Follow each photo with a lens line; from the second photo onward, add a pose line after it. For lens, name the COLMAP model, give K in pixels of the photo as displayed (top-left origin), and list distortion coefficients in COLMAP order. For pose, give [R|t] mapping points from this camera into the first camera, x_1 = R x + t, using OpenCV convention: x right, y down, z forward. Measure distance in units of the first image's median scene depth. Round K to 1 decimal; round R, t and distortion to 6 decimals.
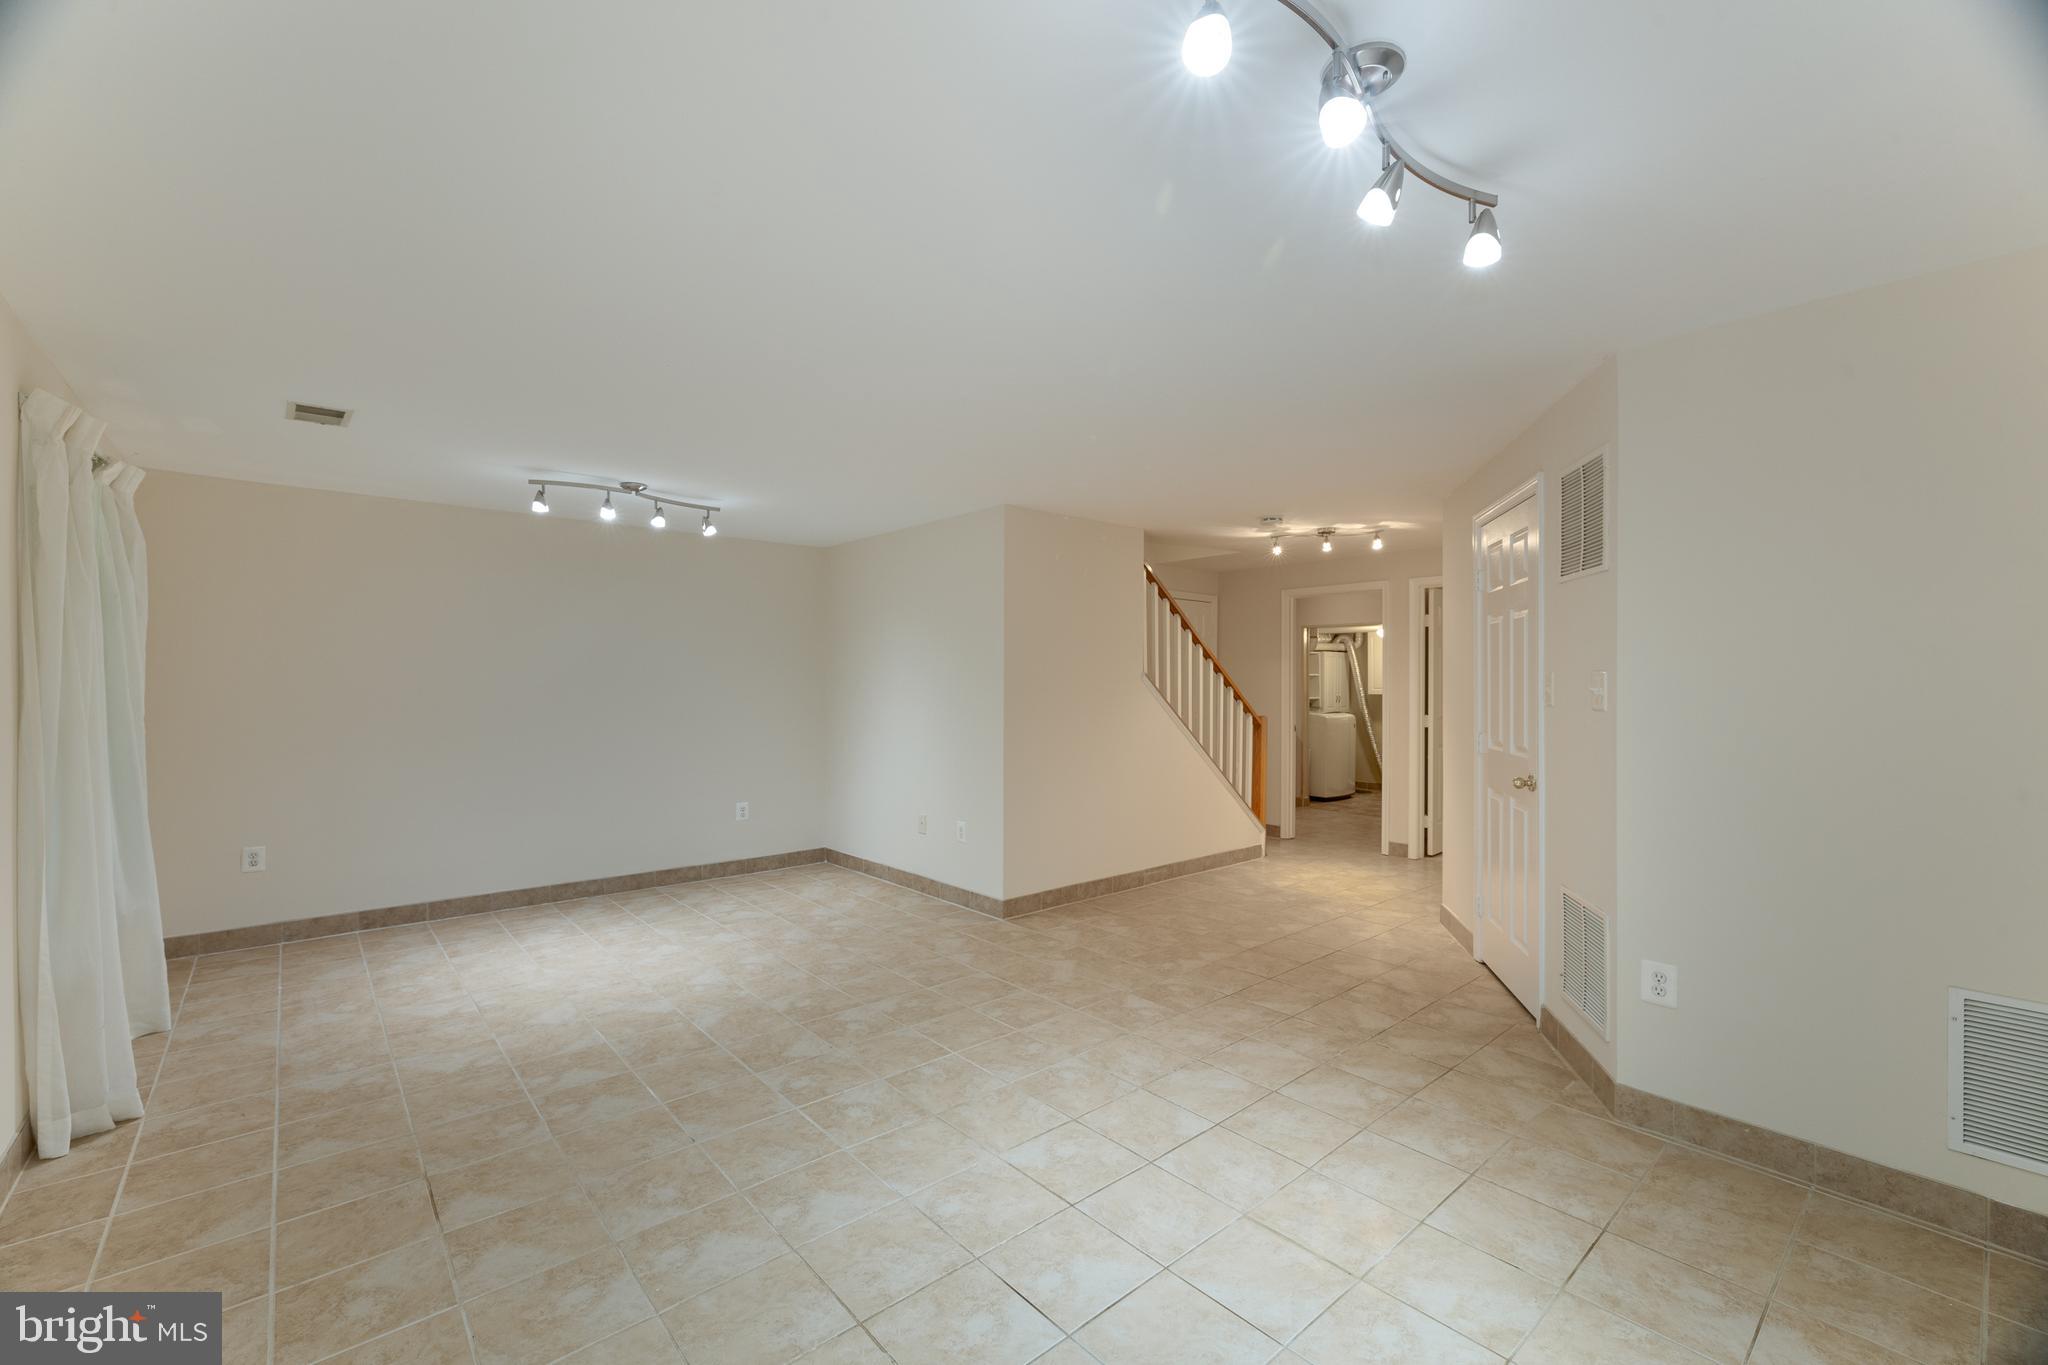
lens RADIAL K [[850.6, 0, 1023.0], [0, 850.6, 685.4], [0, 0, 1]] dist [0.000418, 0.000063]
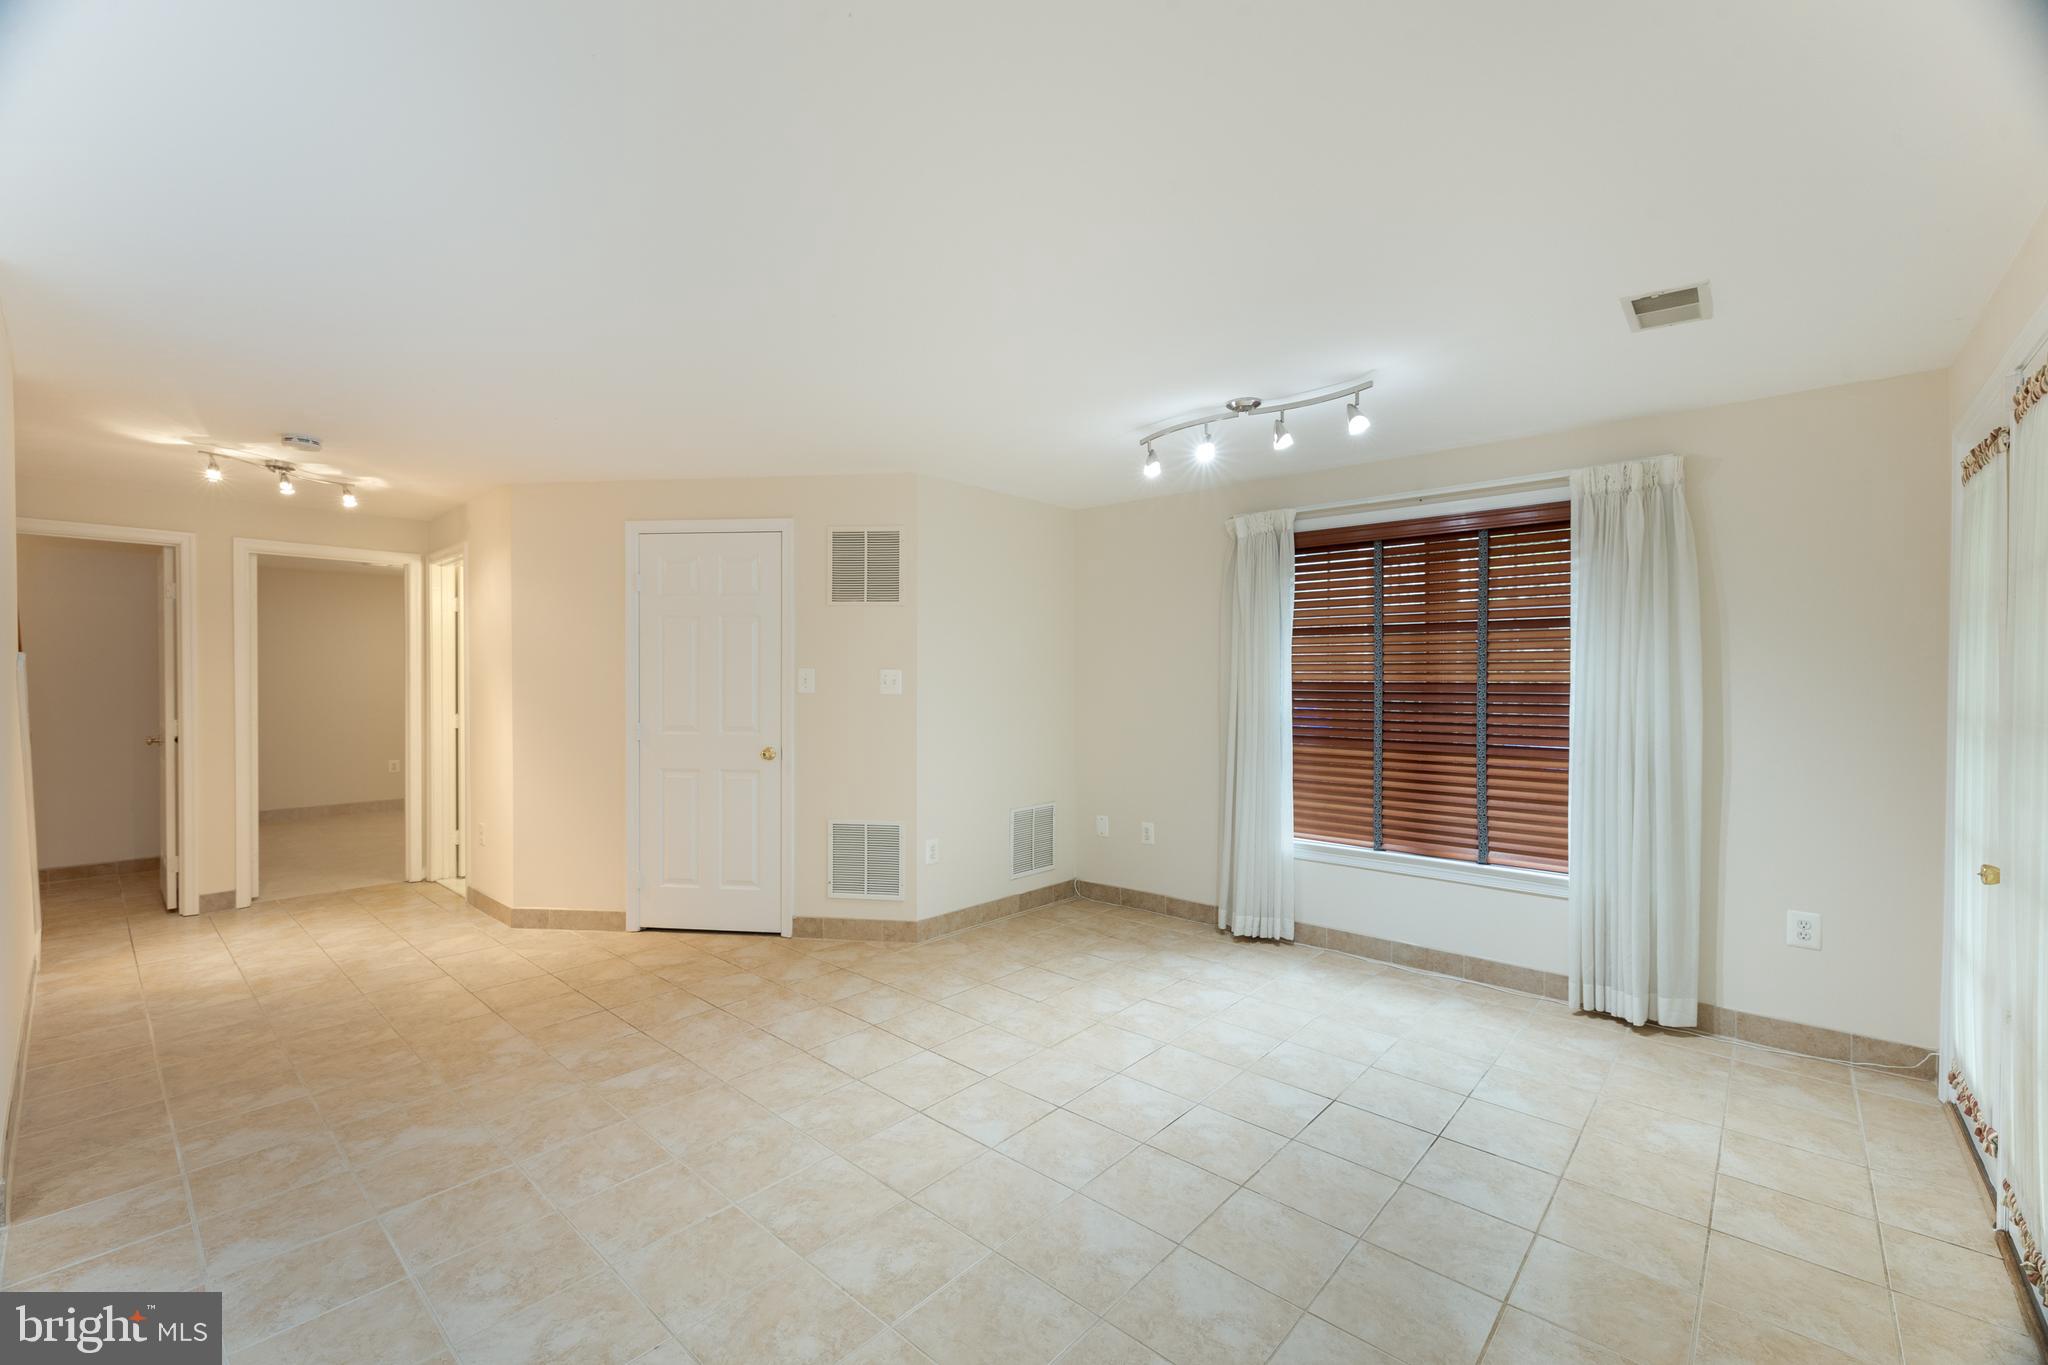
lens RADIAL K [[850.6, 0, 1023.0], [0, 850.6, 685.4], [0, 0, 1]] dist [0.000418, 0.000063]
pose [[-0.125343, -0.010082, 0.992062, -0.714330], [0.001680, 0.999945, 0.010375, -0.001574], [-0.992112, 0.002968, -0.125319, 0.758250]]
